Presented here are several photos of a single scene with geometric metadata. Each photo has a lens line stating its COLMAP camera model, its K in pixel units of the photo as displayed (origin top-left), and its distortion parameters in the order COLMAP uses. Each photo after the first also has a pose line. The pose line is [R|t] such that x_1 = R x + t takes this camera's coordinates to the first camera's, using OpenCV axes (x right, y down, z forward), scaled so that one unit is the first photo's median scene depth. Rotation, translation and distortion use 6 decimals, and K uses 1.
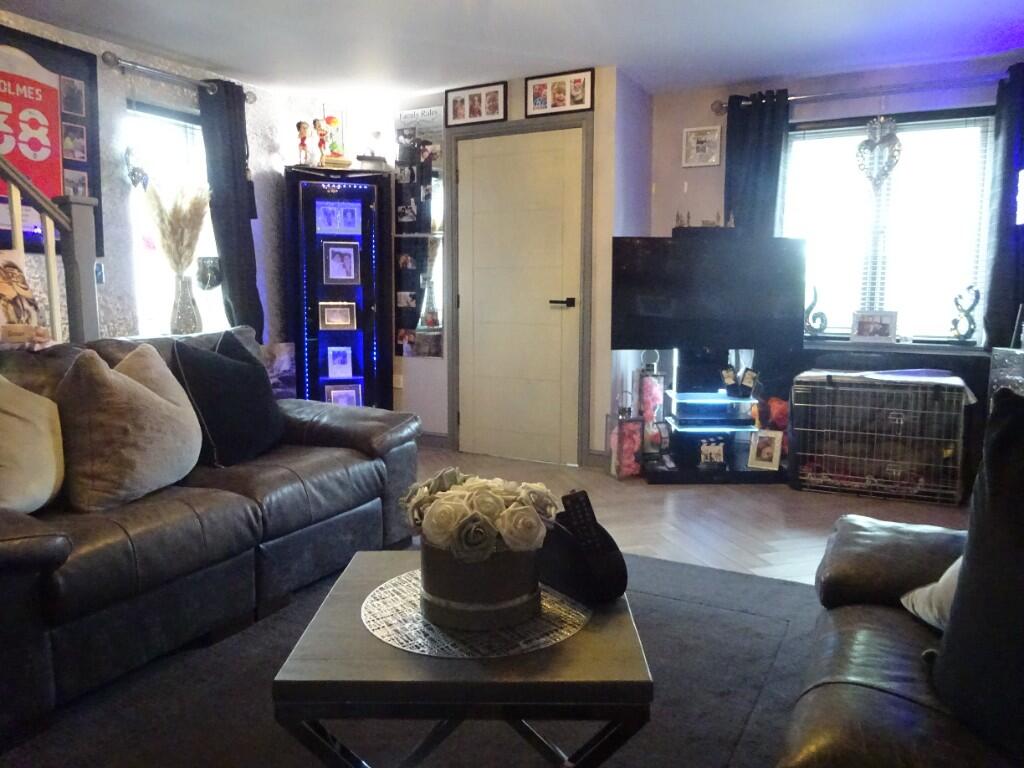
lens RADIAL K [[756.8, 0, 513.9], [0, 756.8, 384.0], [0, 0, 1]] dist [-0.007443, 0.016047]
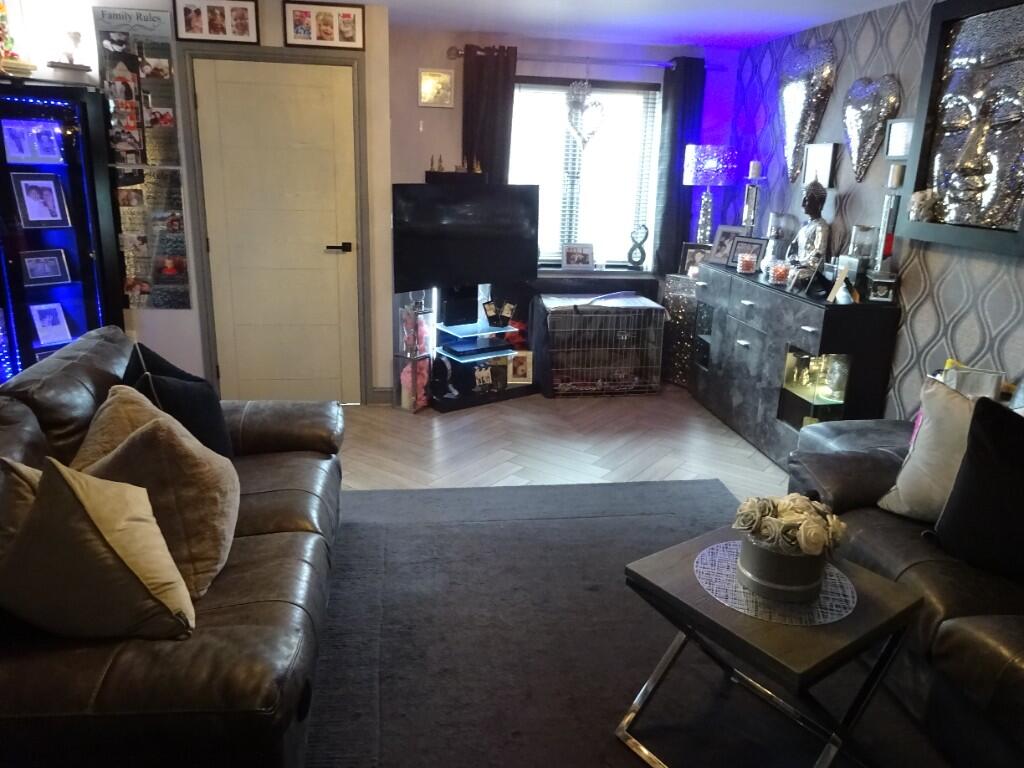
lens RADIAL K [[756.8, 0, 514.7], [0, 756.8, 385.3], [0, 0, 1]] dist [-0.007443, 0.016047]
pose [[0.799715, -0.149924, 0.581359, -0.363566], [0.044329, 0.980421, 0.191857, -0.112628], [-0.598740, -0.127660, 0.790704, 0.051923]]
